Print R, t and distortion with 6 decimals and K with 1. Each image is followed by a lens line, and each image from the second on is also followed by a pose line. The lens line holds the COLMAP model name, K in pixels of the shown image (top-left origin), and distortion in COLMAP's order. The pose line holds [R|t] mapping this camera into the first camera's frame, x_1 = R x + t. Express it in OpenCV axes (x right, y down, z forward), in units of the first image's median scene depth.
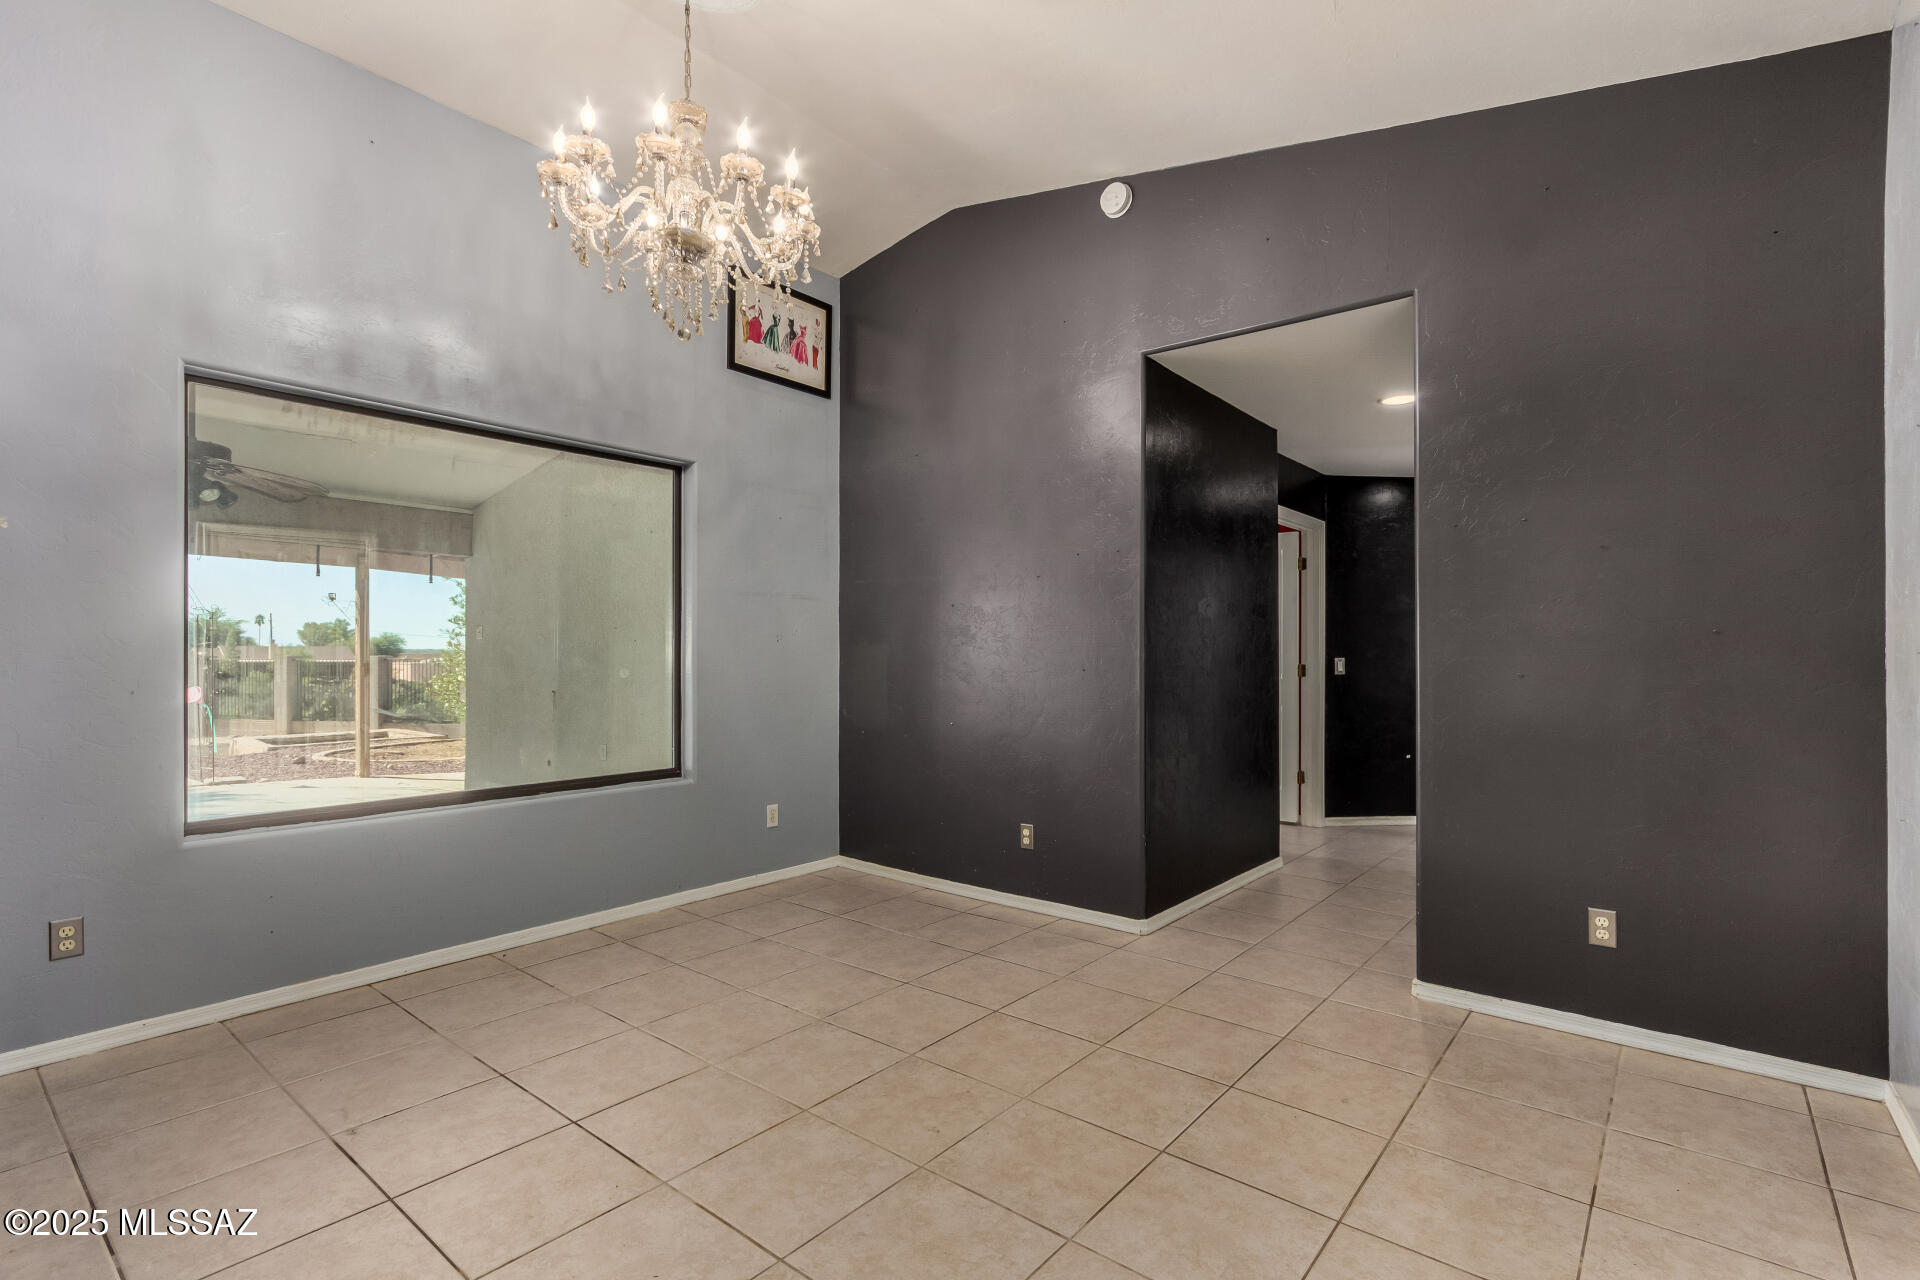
lens RADIAL K [[903.5, 0, 964.7], [0, 903.5, 649.5], [0, 0, 1]] dist [-0.003331, -0.000219]
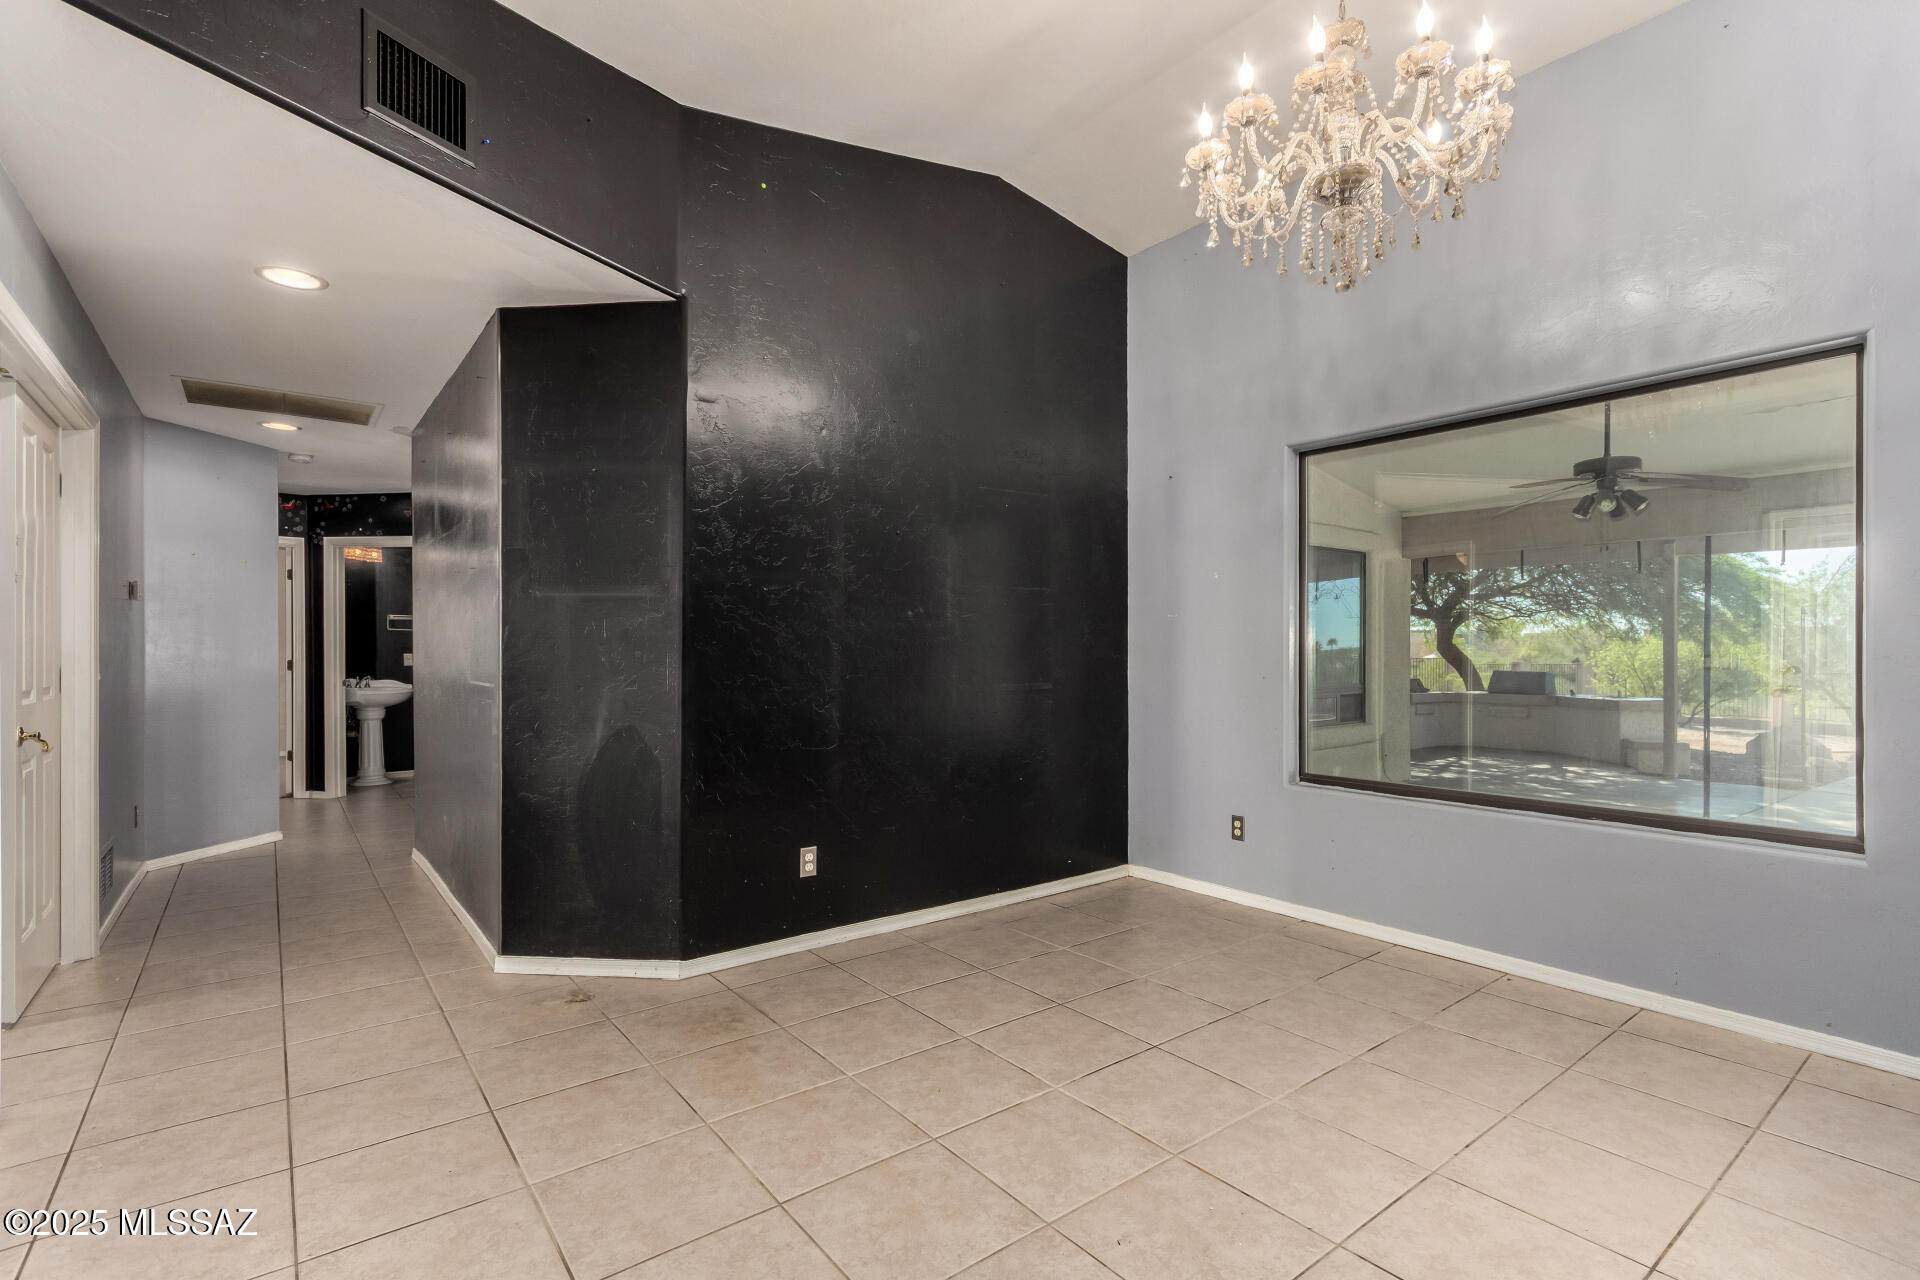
lens RADIAL K [[903.5, 0, 967.0], [0, 903.5, 643.1], [0, 0, 1]] dist [-0.003331, -0.000219]
pose [[-0.225137, -0.004106, -0.974318, 0.528516], [0.004006, 0.999979, -0.005139, 0.000459], [0.974319, -0.005060, -0.225116, 0.703045]]
